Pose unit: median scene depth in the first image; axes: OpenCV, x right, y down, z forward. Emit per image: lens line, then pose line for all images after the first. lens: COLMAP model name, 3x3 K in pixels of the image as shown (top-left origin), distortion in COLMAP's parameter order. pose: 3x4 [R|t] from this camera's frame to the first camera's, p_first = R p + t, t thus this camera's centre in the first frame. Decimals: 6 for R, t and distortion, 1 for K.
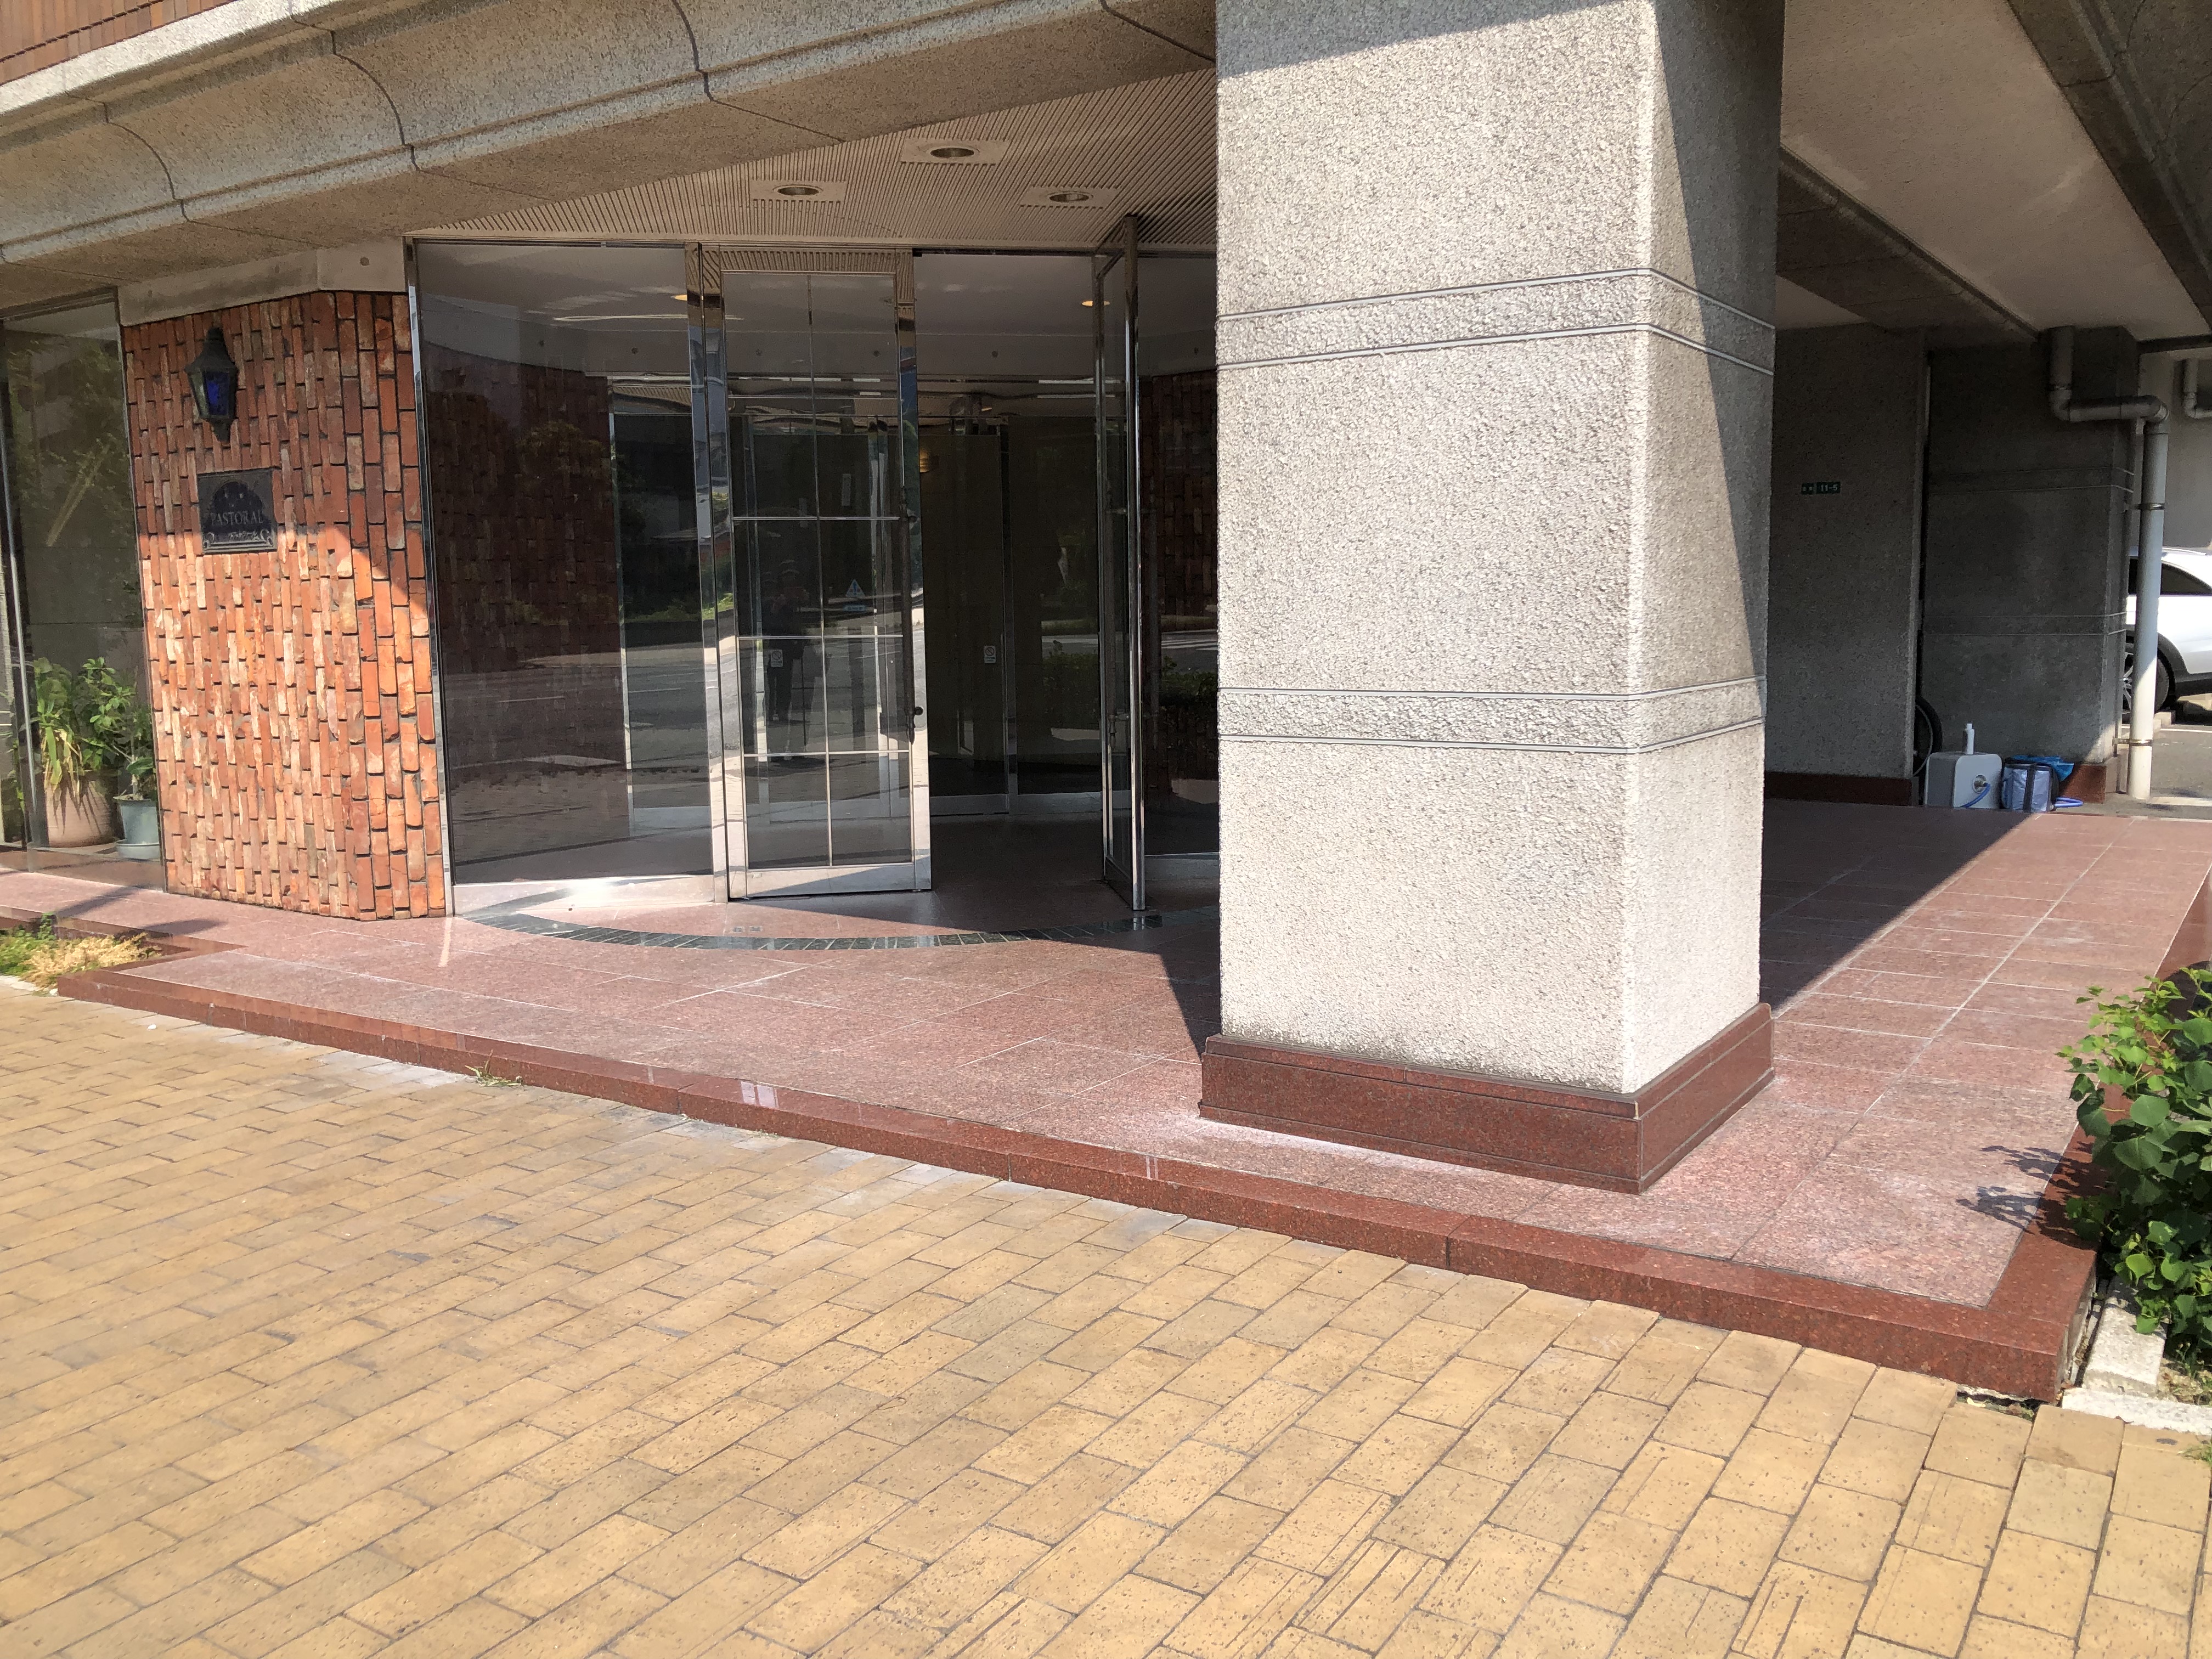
lens RADIAL K [[1782.8, 0, 1106.0], [0, 1782.8, 829.5], [0, 0, 1]] dist [0.033718, -0.003271]
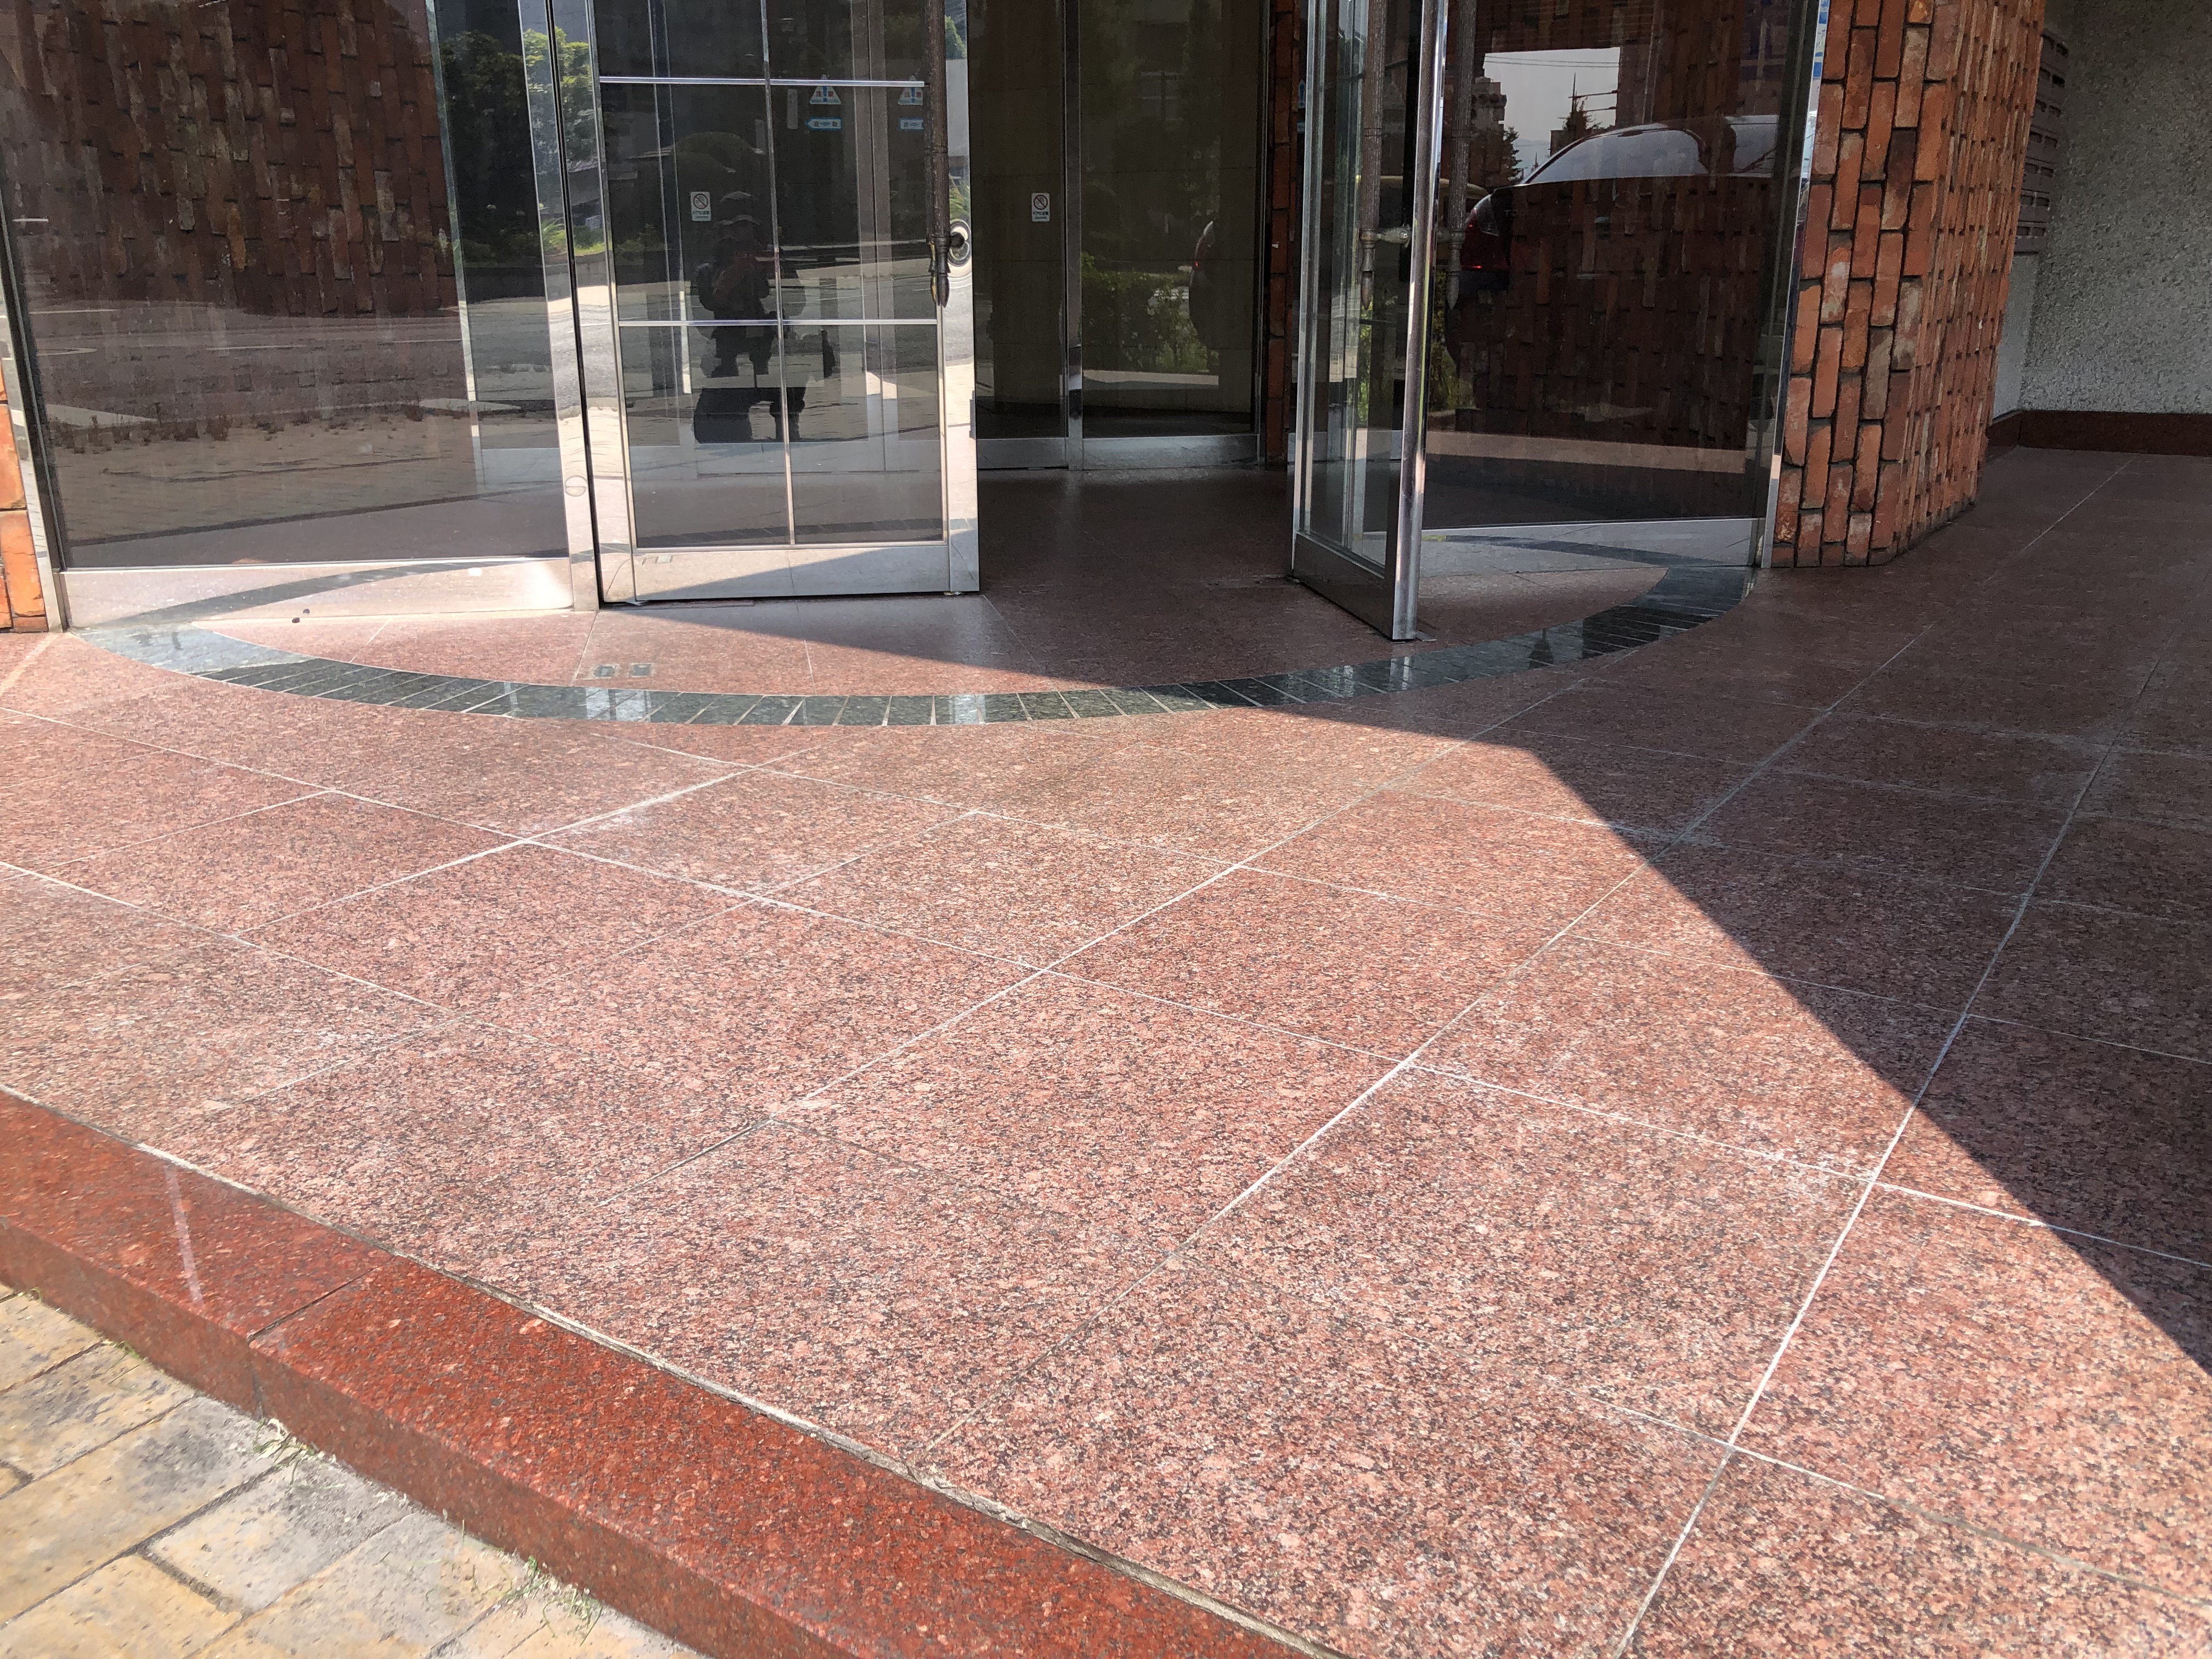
lens RADIAL K [[1782.8, 0, 1106.0], [0, 1782.8, 829.5], [0, 0, 1]] dist [0.033718, -0.003271]
pose [[0.999782, 0.009546, 0.018549, -0.074166], [-0.012621, 0.984757, 0.173476, 0.011150], [-0.016611, -0.173673, 0.984663, 0.487914]]
